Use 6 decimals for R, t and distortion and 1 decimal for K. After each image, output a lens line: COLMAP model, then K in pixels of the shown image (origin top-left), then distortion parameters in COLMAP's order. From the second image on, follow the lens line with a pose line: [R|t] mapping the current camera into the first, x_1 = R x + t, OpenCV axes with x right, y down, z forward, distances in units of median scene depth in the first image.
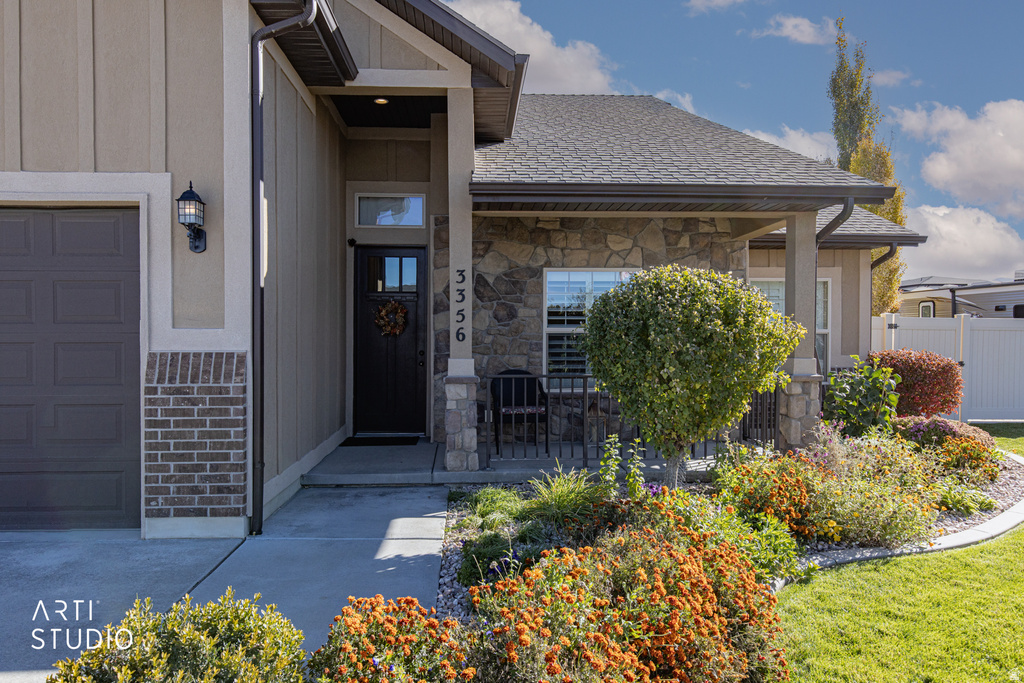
lens RADIAL K [[624.9, 0, 485.7], [0, 624.9, 338.8], [0, 0, 1]] dist [-0.000750, 0.000241]
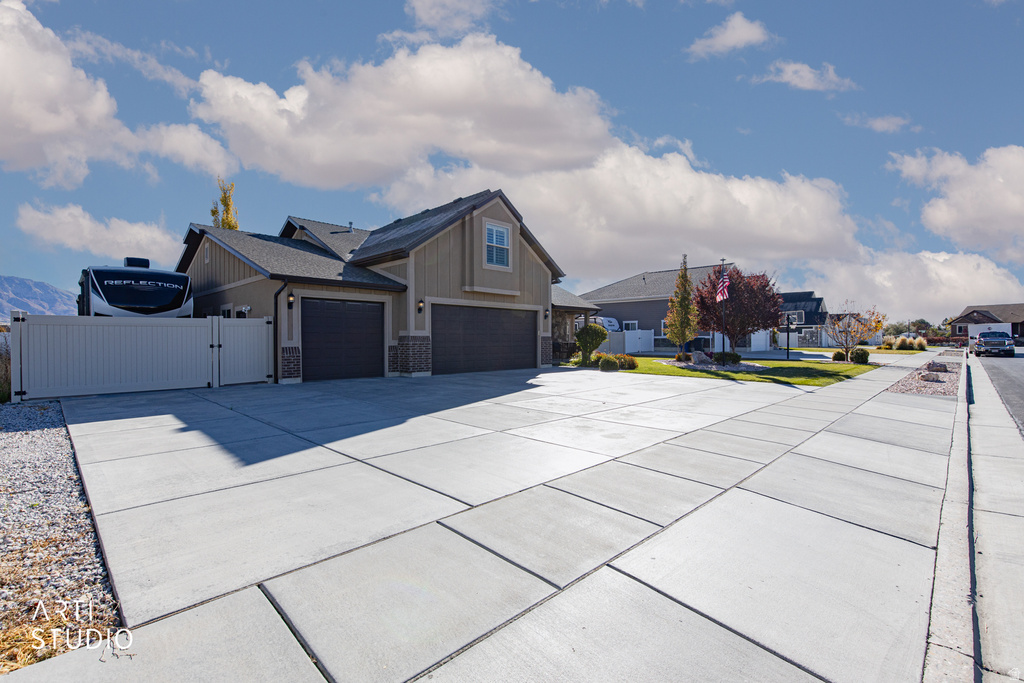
lens RADIAL K [[432.1, 0, 512.0], [0, 432.1, 341.5], [0, 0, 1]] dist [-0.000039, -0.000003]
pose [[0.726891, -0.005917, 0.686728, -2.080781], [0.002223, 0.999978, 0.006262, 0.025180], [-0.686750, -0.003025, 0.726888, -1.044511]]
